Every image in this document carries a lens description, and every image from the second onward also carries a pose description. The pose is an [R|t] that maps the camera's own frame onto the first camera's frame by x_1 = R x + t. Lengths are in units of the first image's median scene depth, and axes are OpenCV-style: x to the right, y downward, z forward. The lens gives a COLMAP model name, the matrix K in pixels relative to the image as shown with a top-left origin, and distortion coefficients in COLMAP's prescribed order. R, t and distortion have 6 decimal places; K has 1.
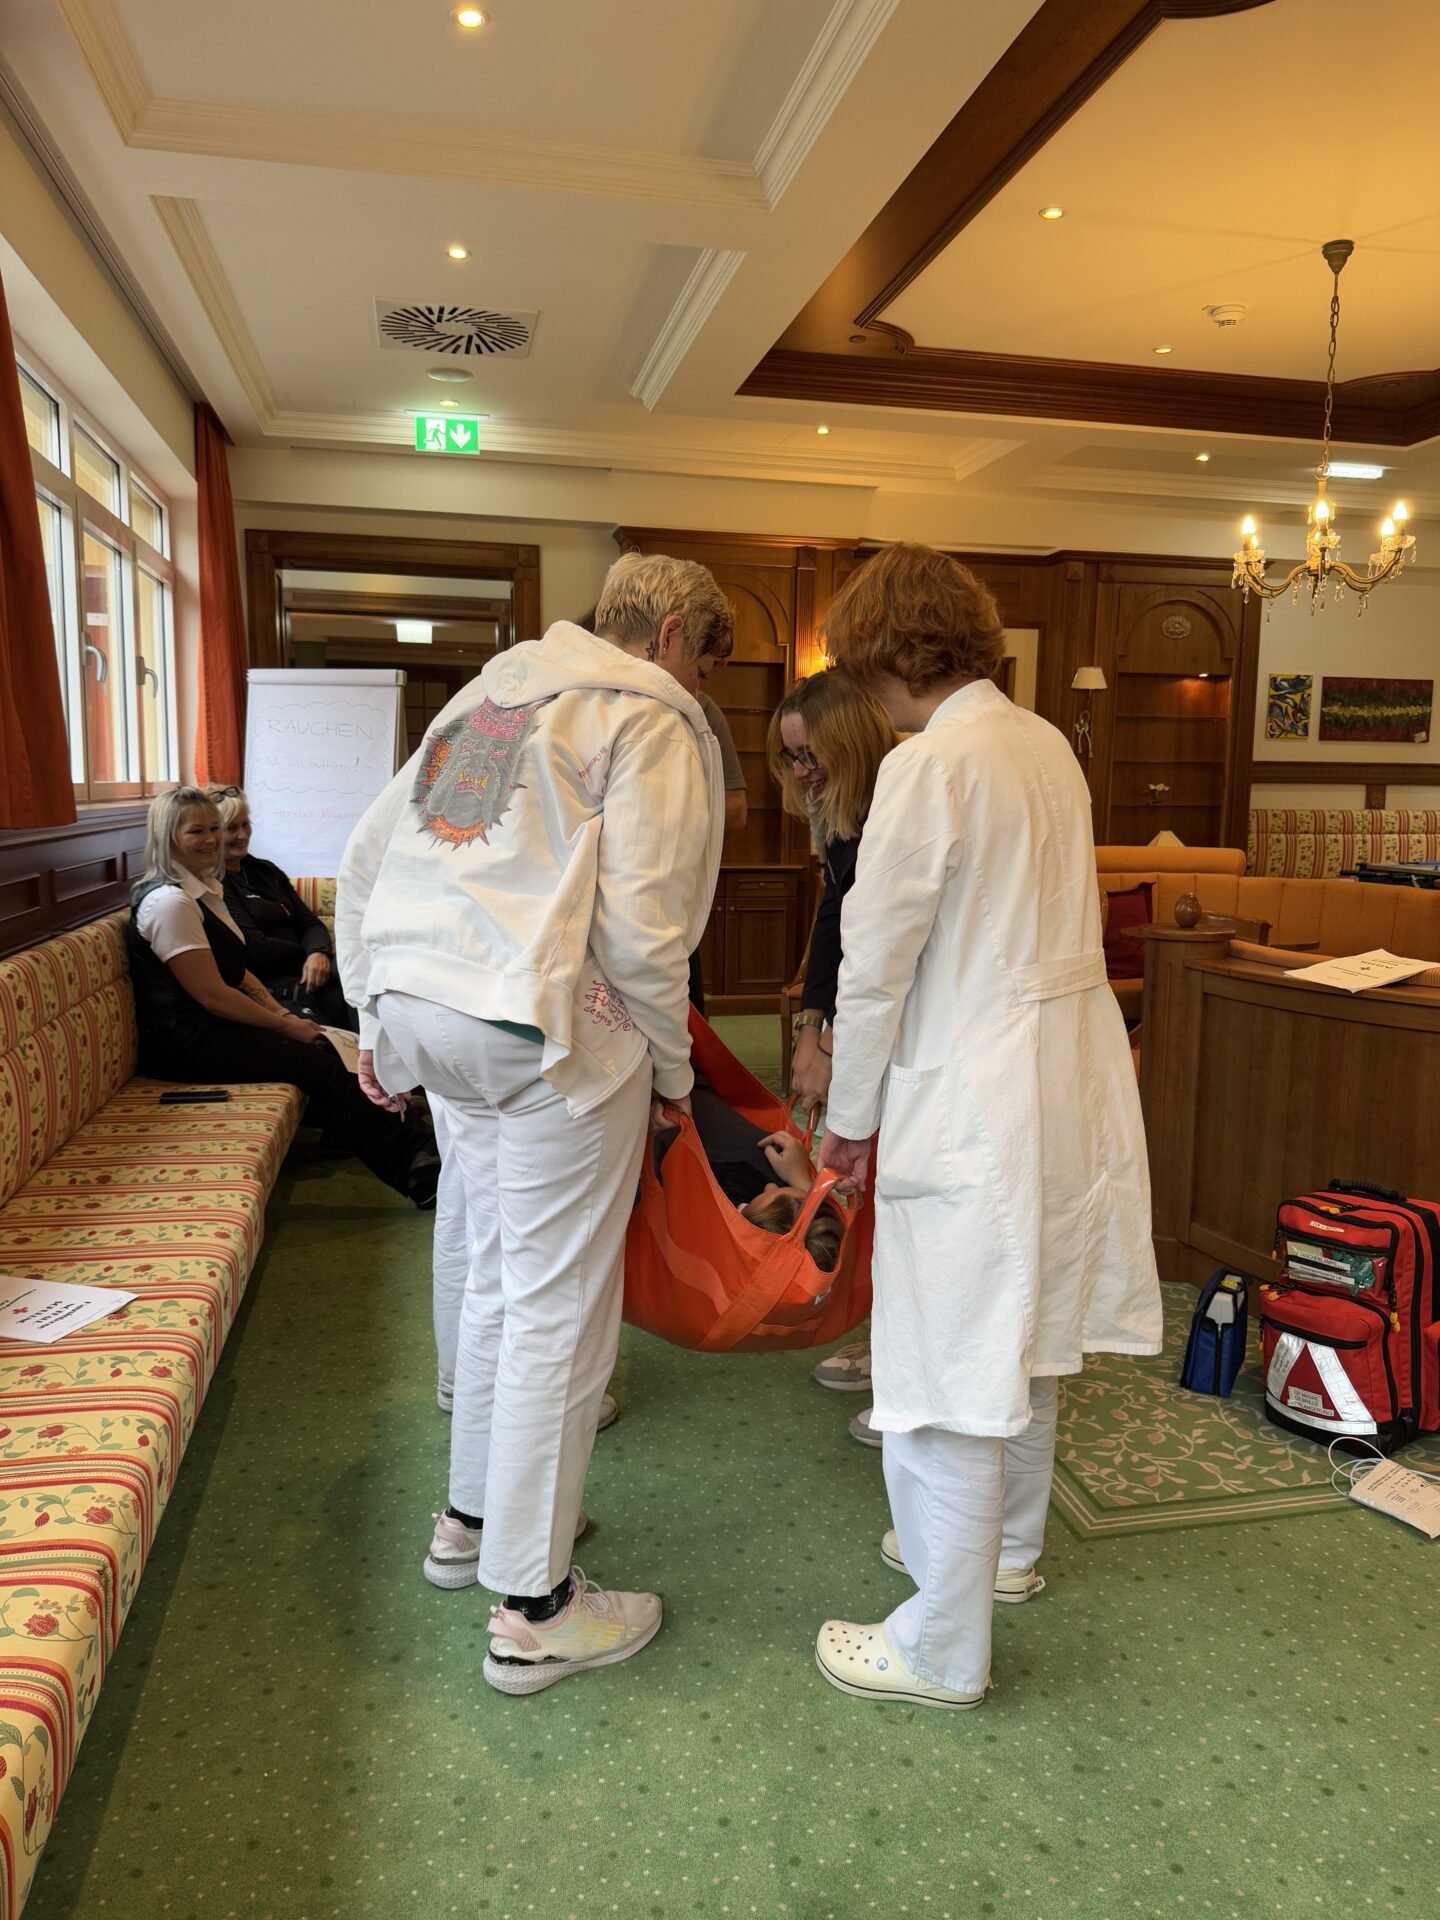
lens RADIAL K [[1360.4, 0, 736.4], [0, 1360.4, 953.0], [0, 0, 1]] dist [0.000582, -0.014006]
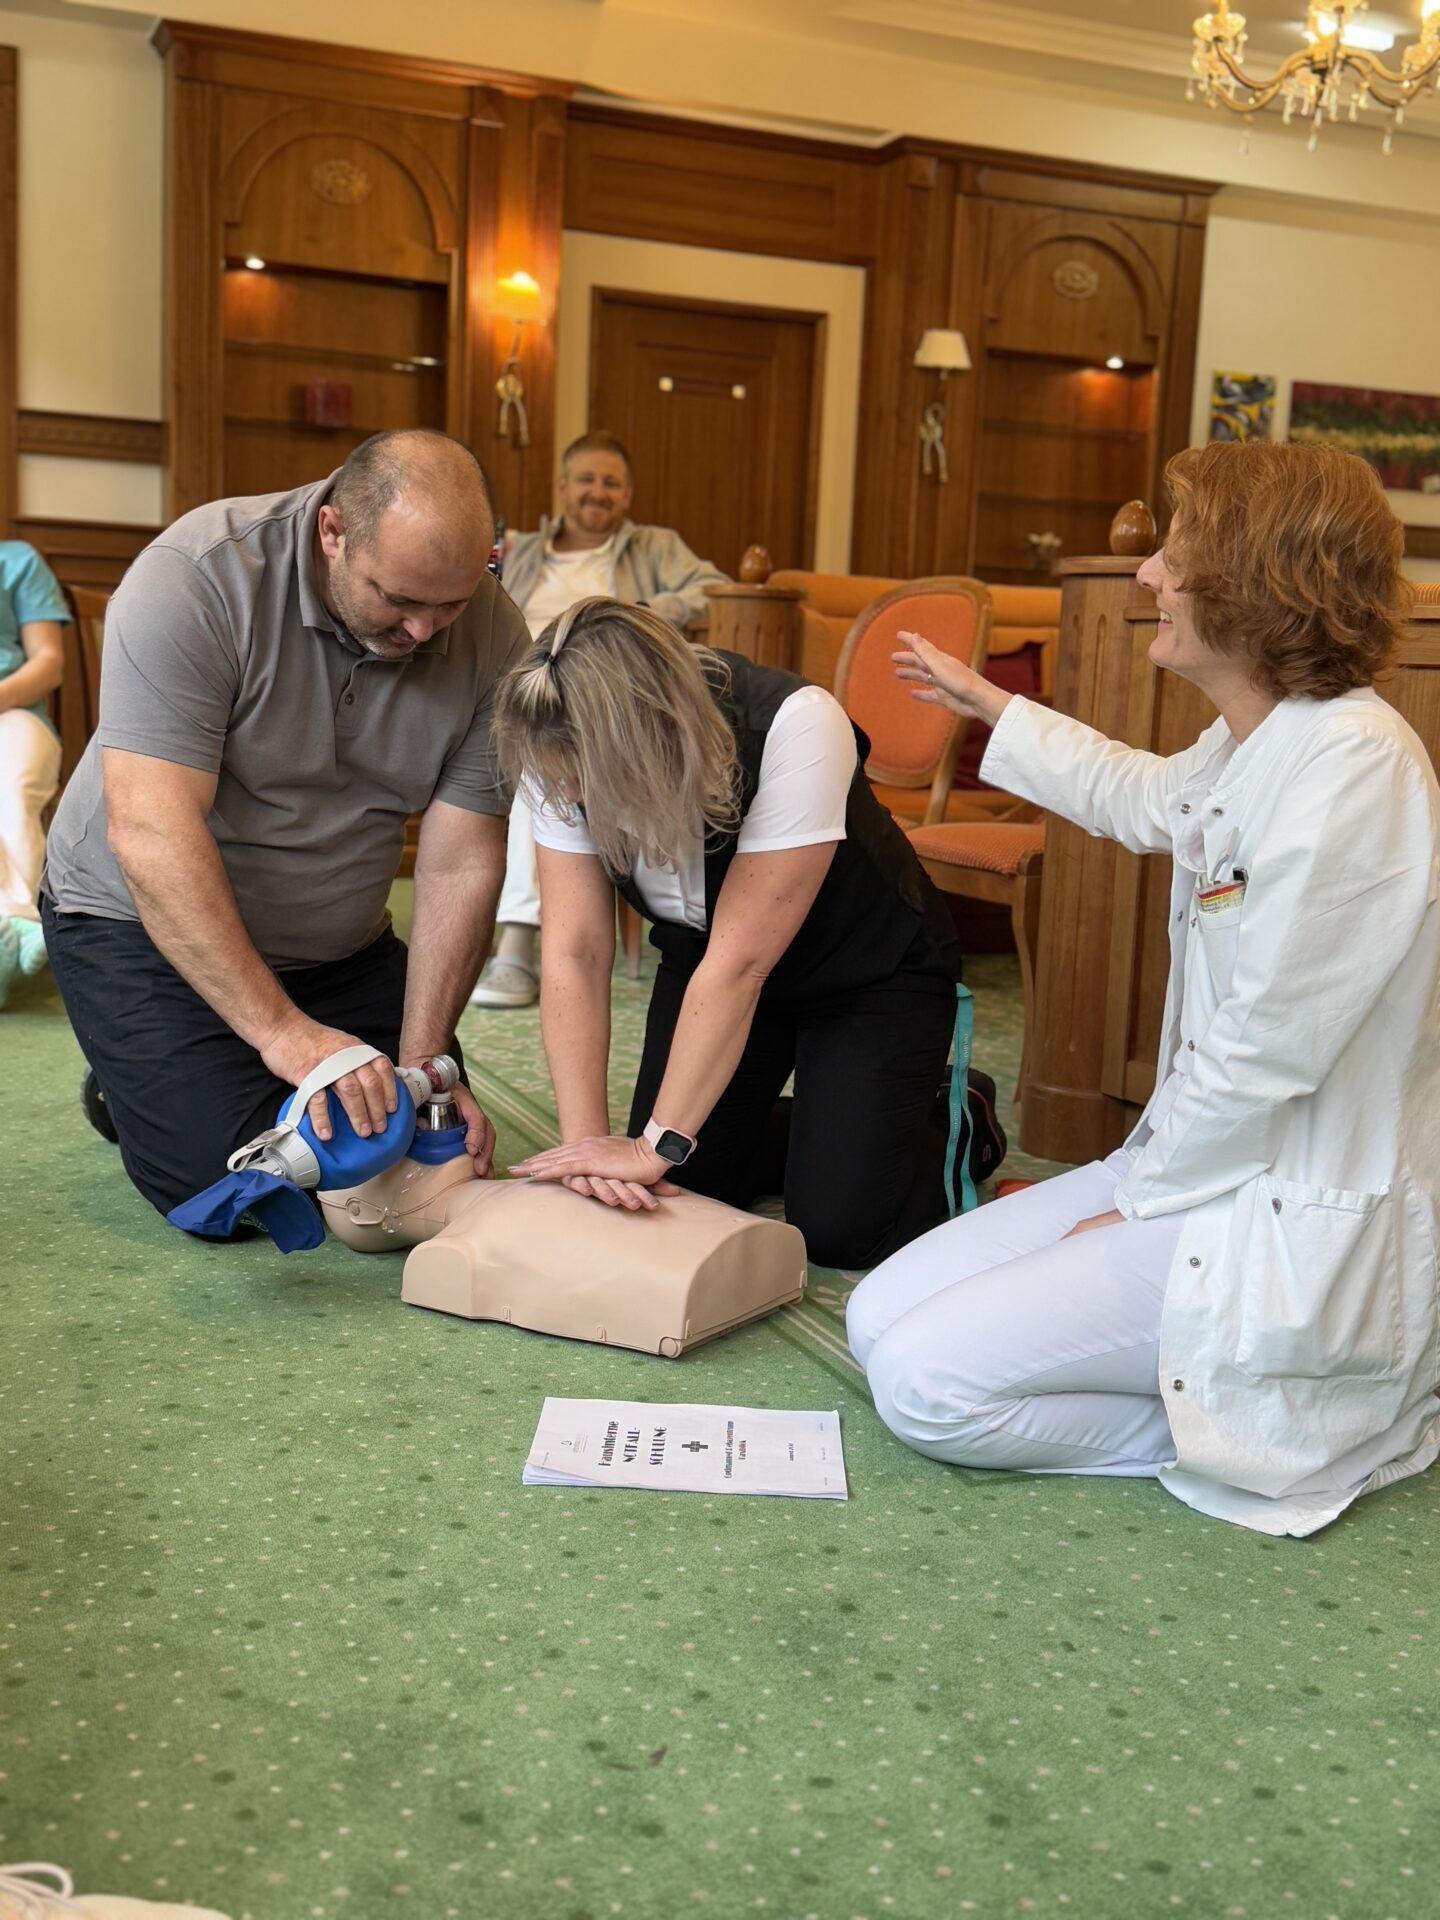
lens RADIAL K [[2096.1, 0, 731.3], [0, 2096.1, 954.2], [0, 0, 1]] dist [0.037263, 0.000000]
pose [[0.986088, 0.007446, 0.166057, 0.015475], [-0.009722, 0.999870, 0.012895, 0.155696], [-0.165939, -0.014330, 0.986032, 0.149560]]
